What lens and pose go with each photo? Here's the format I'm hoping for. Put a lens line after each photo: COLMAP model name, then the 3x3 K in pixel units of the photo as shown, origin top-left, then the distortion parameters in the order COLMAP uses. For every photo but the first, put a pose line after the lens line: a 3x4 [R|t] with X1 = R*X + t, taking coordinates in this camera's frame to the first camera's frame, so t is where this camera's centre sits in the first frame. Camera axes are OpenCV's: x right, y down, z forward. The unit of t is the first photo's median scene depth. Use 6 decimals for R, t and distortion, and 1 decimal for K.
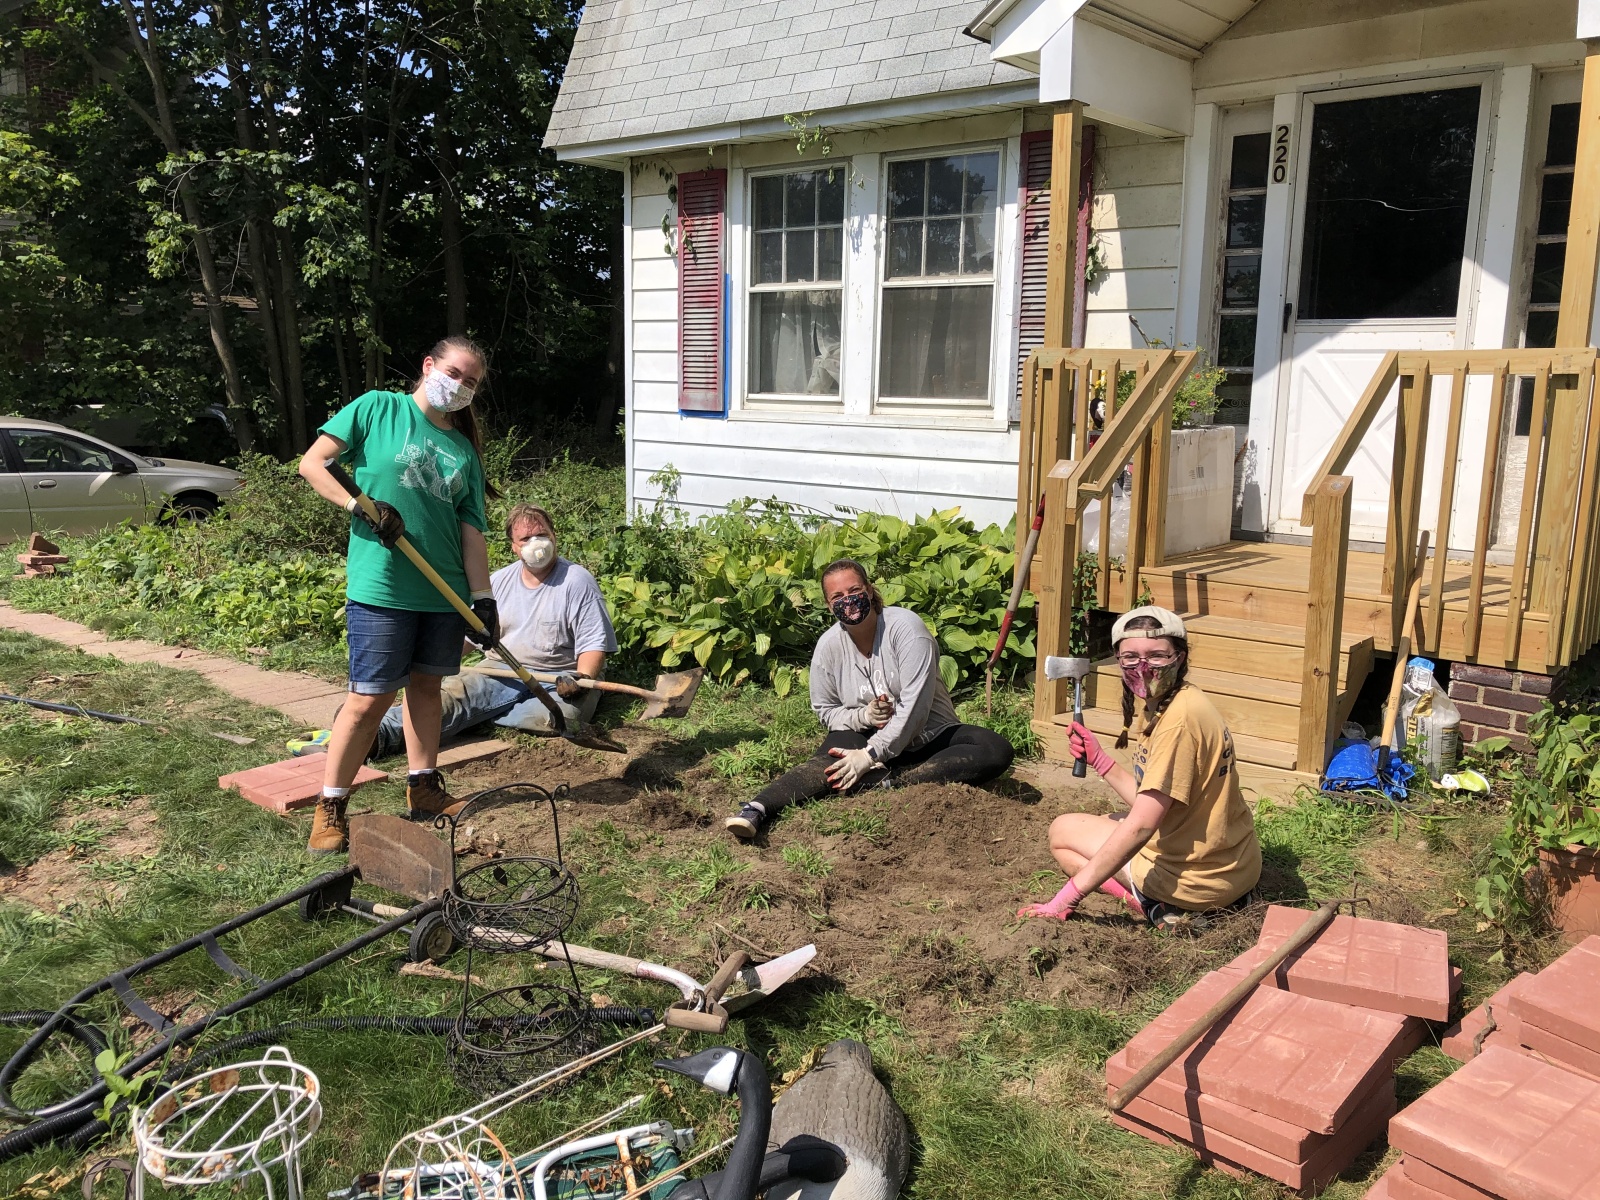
lens RADIAL K [[1308.4, 0, 799.3], [0, 1308.4, 608.4], [0, 0, 1]] dist [0.012084, -0.004490]
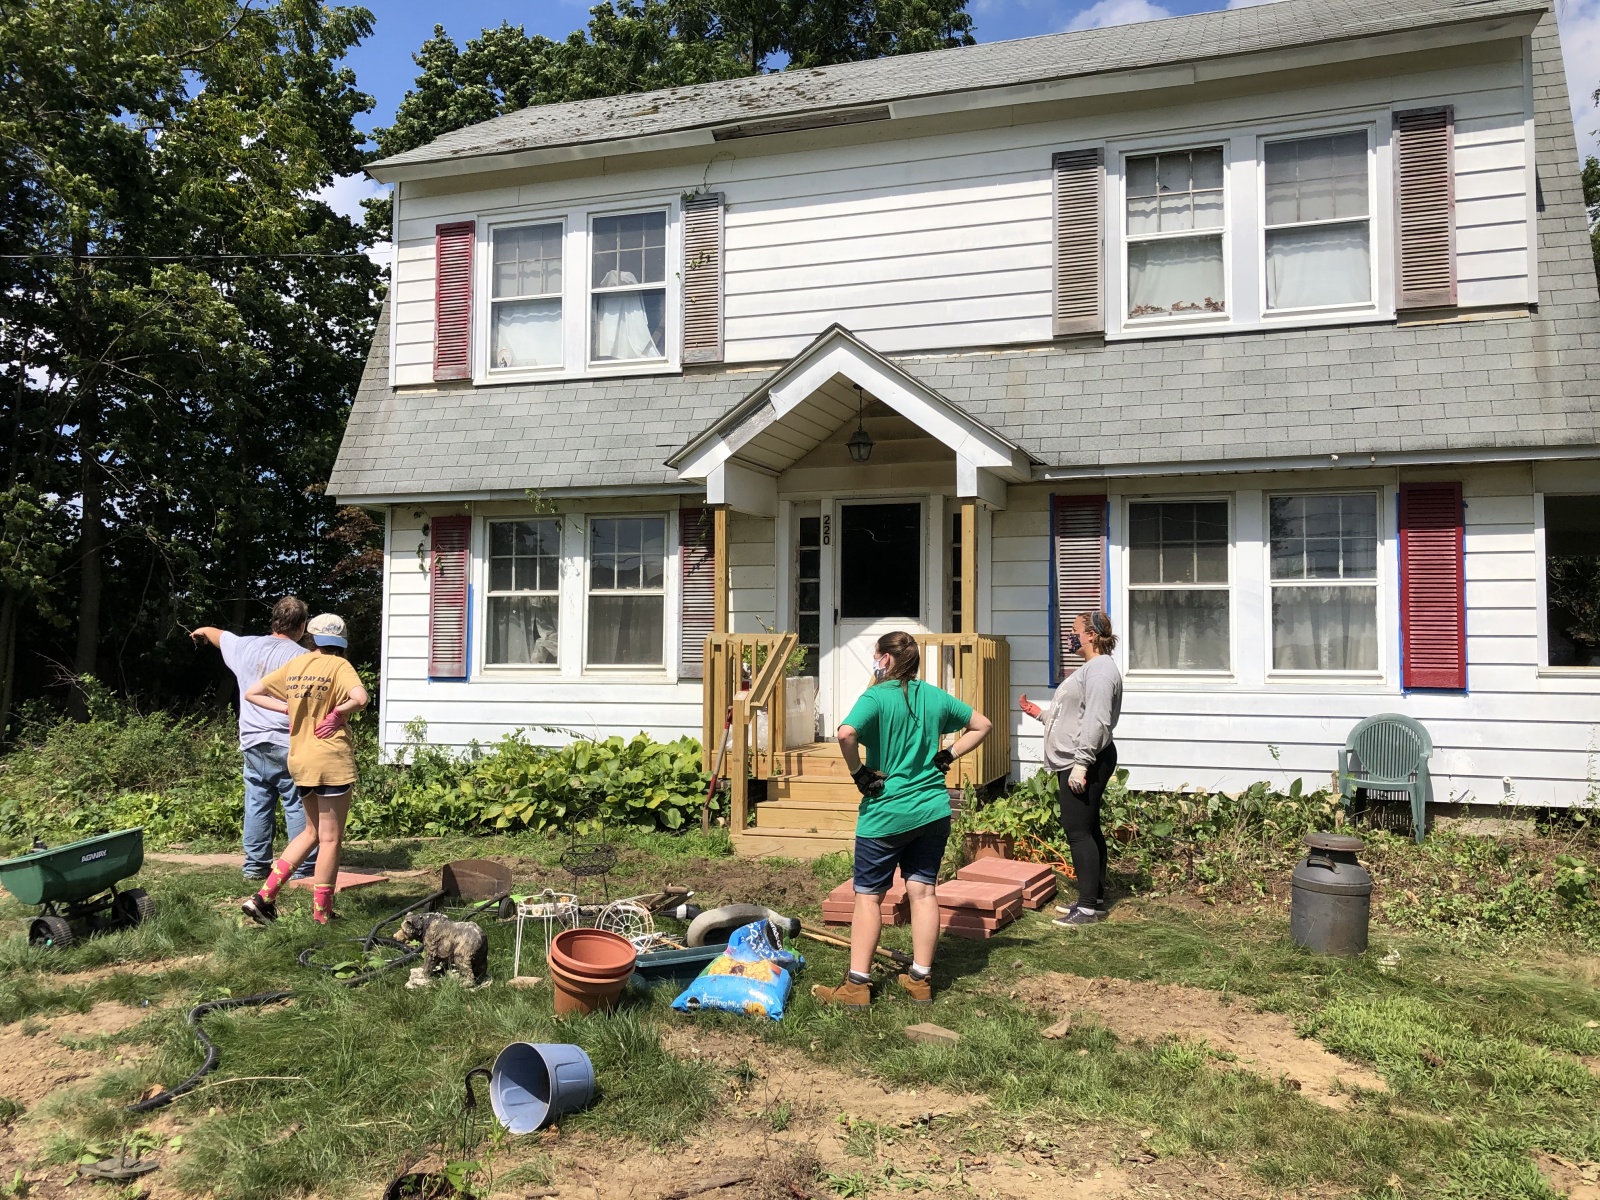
lens RADIAL K [[1261.4, 0, 817.6], [0, 1261.4, 610.2], [0, 0, 1]] dist [0.115533, -0.176810]
pose [[0.931563, 0.002804, 0.363569, -0.224805], [0.074052, 0.977546, -0.197282, 0.087818], [-0.355959, 0.210703, 0.910438, -0.455615]]
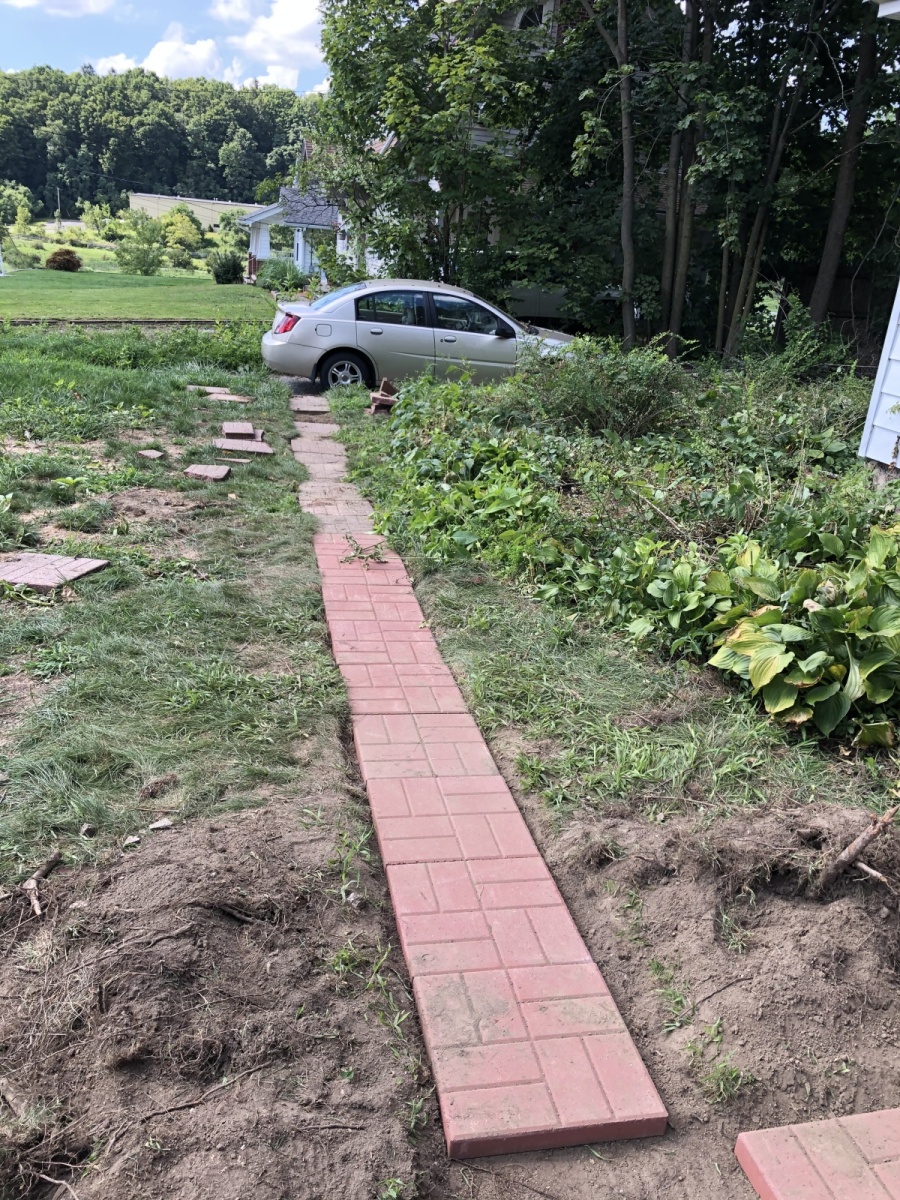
lens RADIAL K [[981.3, 0, 450.0], [0, 981.3, 600.0], [0, 0, 1]] dist [0.012084, -0.004490]
pose [[0.788628, 0.261558, -0.556465, 0.053329], [-0.184898, 0.964003, 0.191076, -0.051442], [0.586411, -0.047799, 0.808602, 0.332633]]
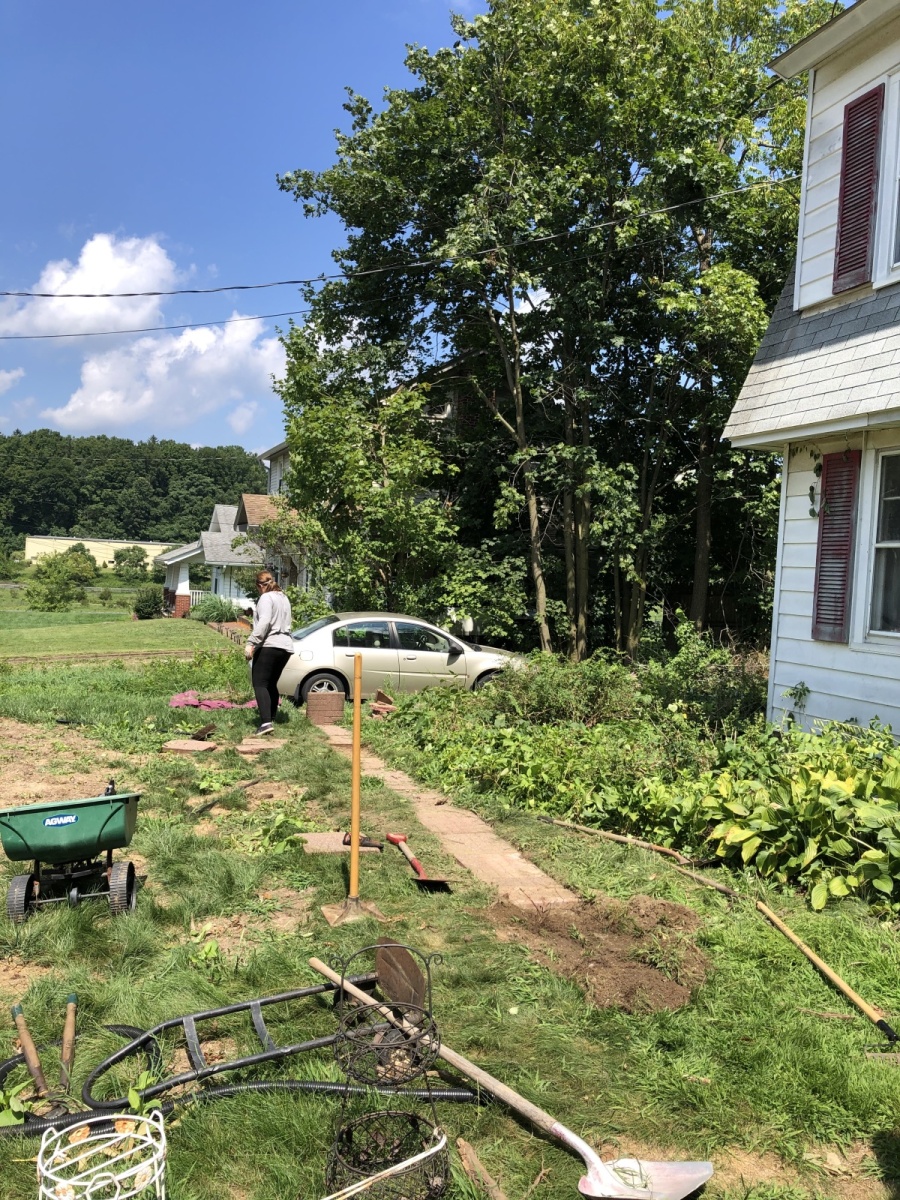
lens RADIAL K [[981.3, 0, 450.0], [0, 981.3, 600.0], [0, 0, 1]] dist [0.012084, -0.004490]
pose [[0.855899, 0.042191, -0.515418, 0.099724], [-0.128982, 0.982585, -0.133755, -0.024074], [0.500799, 0.180960, 0.846436, 0.051427]]
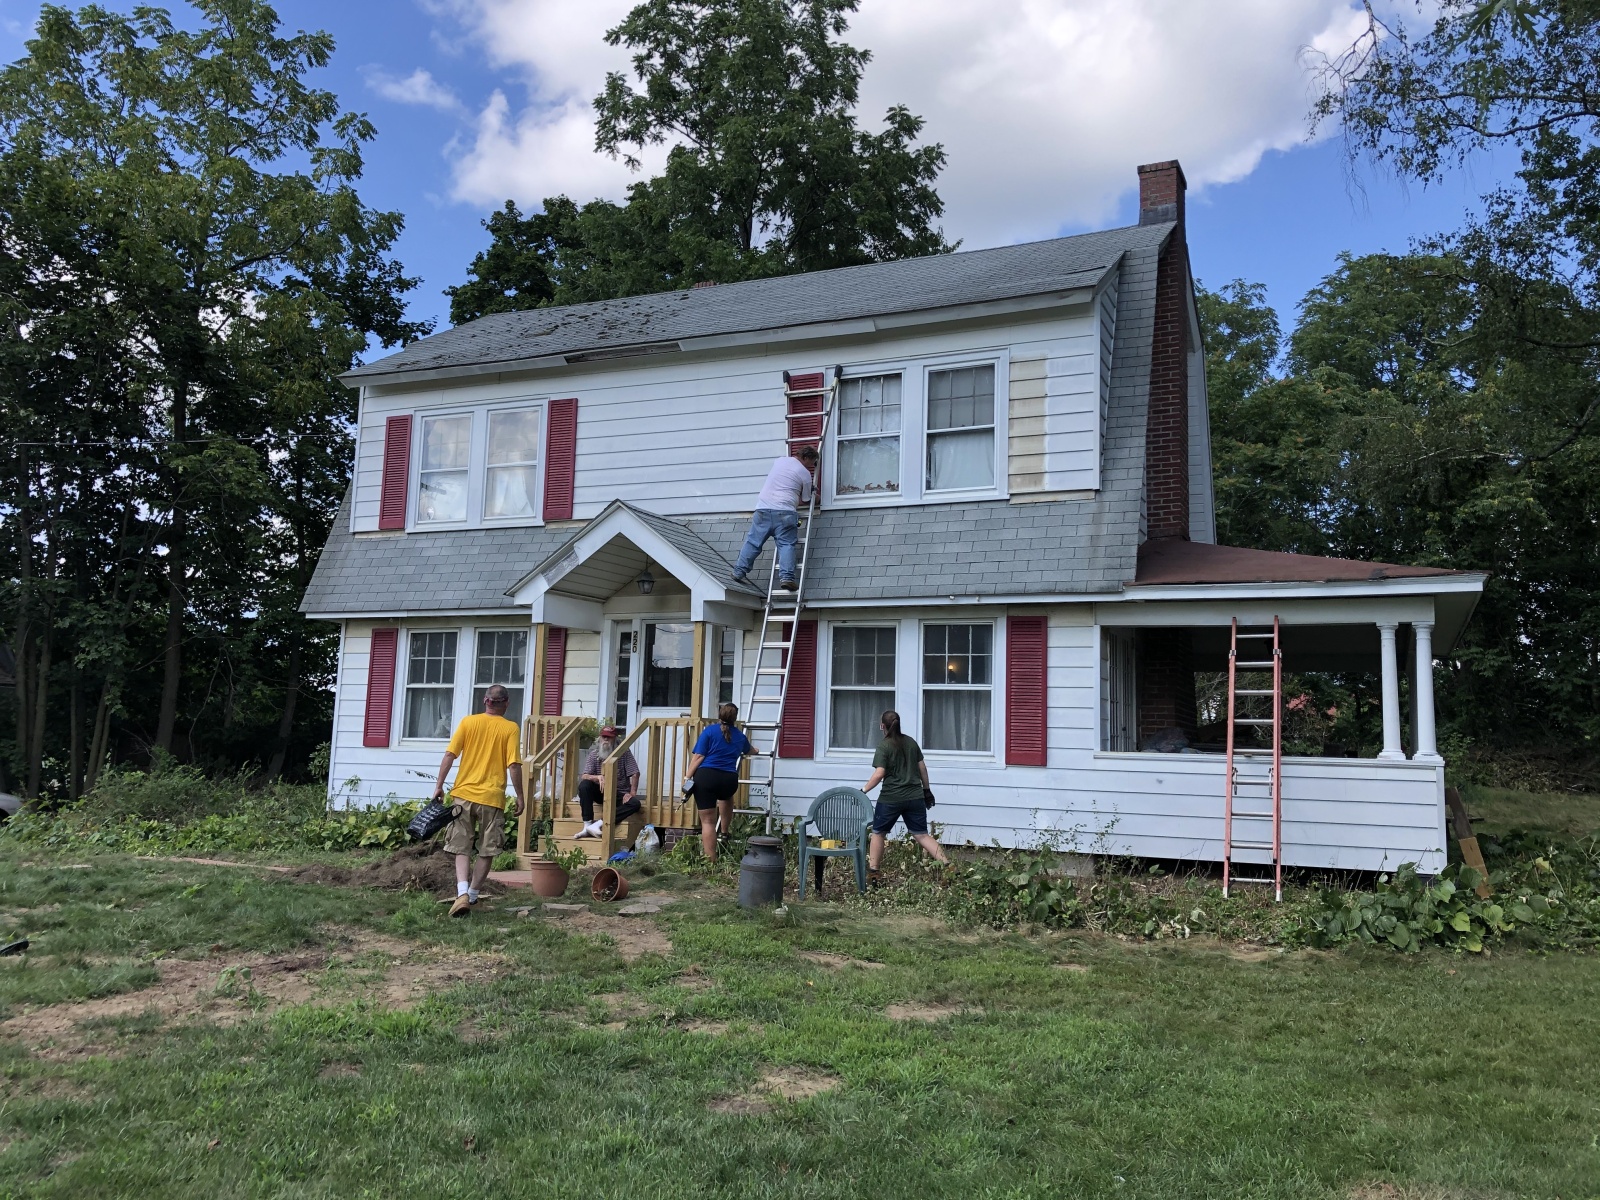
lens RADIAL K [[1308.4, 0, 799.3], [0, 1308.4, 608.4], [0, 0, 1]] dist [0.012084, -0.004490]
pose [[0.965324, 0.048039, 0.256597, 0.022758], [0.028706, 0.957429, -0.287237, 0.244475], [-0.259472, 0.284642, 0.922851, -1.078938]]
